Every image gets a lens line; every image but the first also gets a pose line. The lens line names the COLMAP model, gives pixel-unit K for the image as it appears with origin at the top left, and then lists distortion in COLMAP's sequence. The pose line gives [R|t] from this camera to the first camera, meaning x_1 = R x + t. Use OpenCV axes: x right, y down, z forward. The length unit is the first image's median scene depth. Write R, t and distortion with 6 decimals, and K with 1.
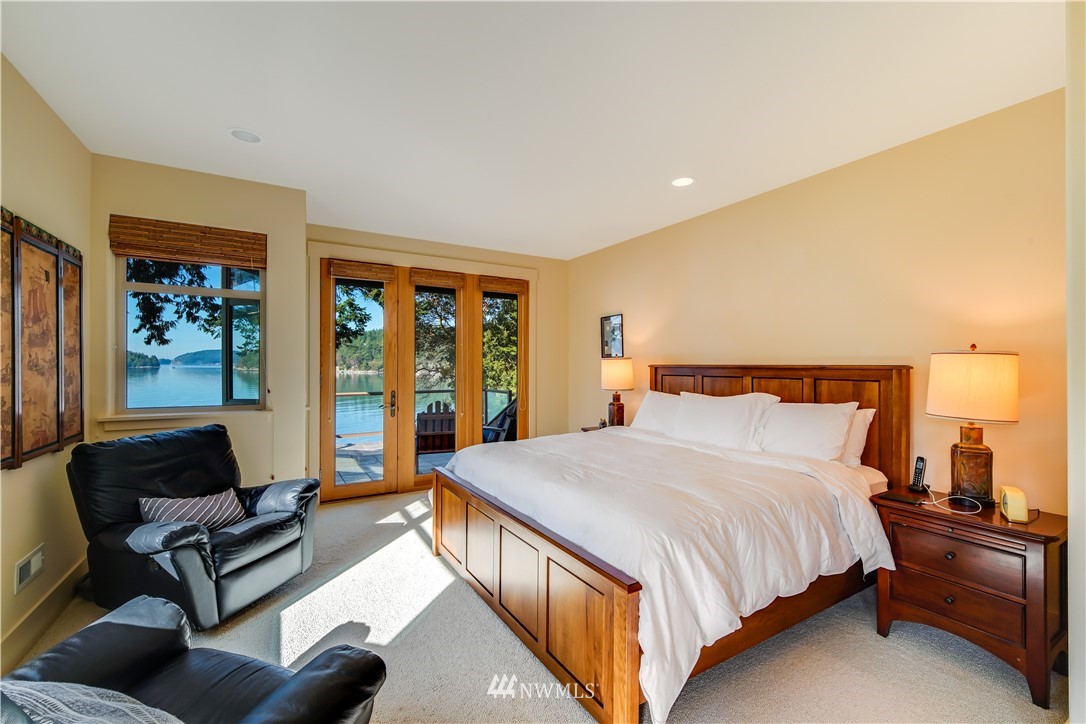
lens RADIAL K [[442.8, 0, 539.9], [0, 442.8, 364.1], [0, 0, 1]] dist [0.000134, 0.000452]
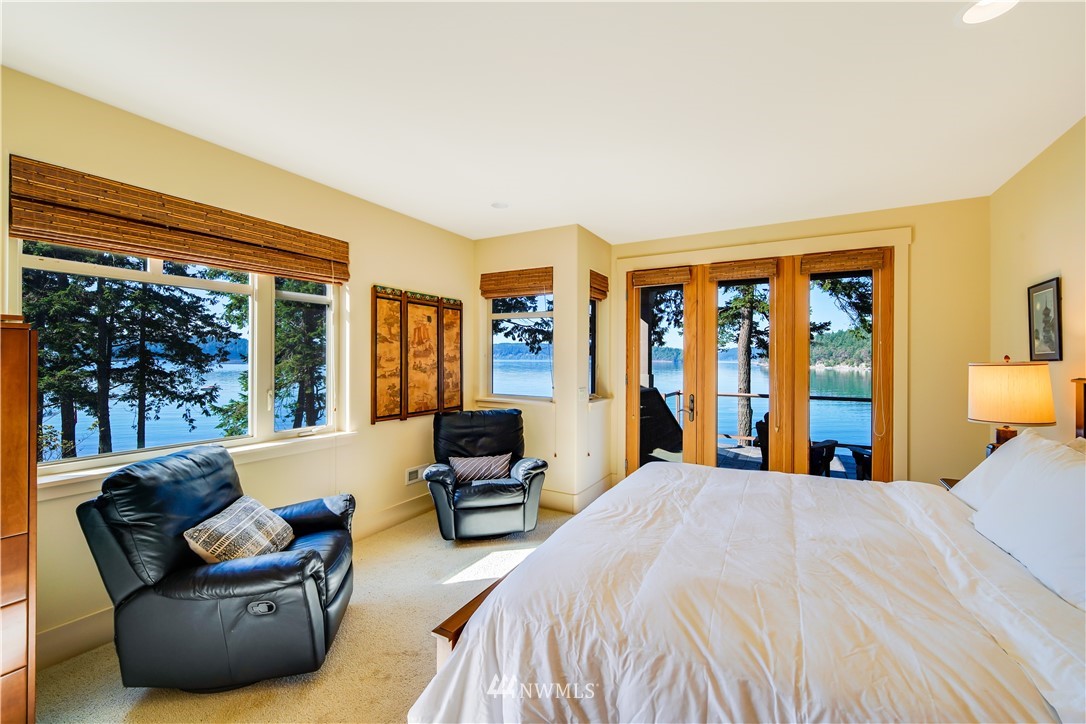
lens RADIAL K [[440.8, 0, 540.6], [0, 440.8, 356.9], [0, 0, 1]] dist [-0.000373, 0.000049]
pose [[0.503926, -0.002627, -0.863743, 0.466479], [-0.004288, 0.999975, -0.005543, -0.020608], [0.863736, 0.006497, 0.503903, 0.313920]]
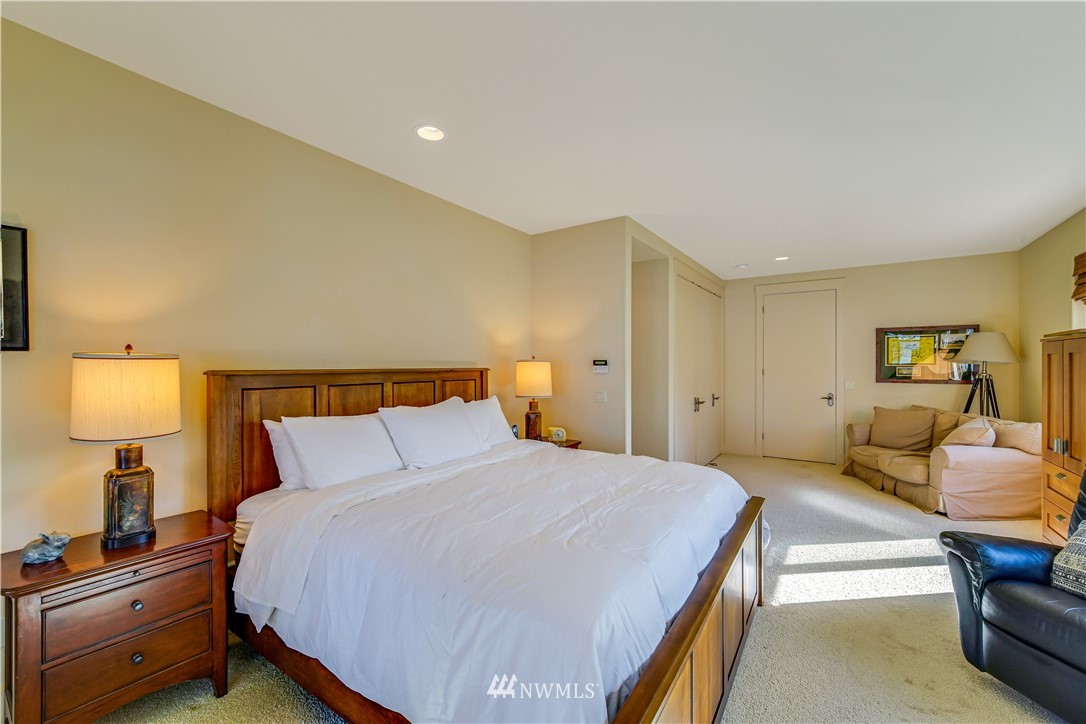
lens RADIAL K [[442.8, 0, 539.9], [0, 442.8, 364.1], [0, 0, 1]] dist [0.000134, 0.000452]
pose [[-0.441747, 0.008319, 0.897101, -0.430443], [0.005733, 0.999963, -0.006451, 0.000112], [-0.897121, 0.002293, -0.441778, 1.134496]]
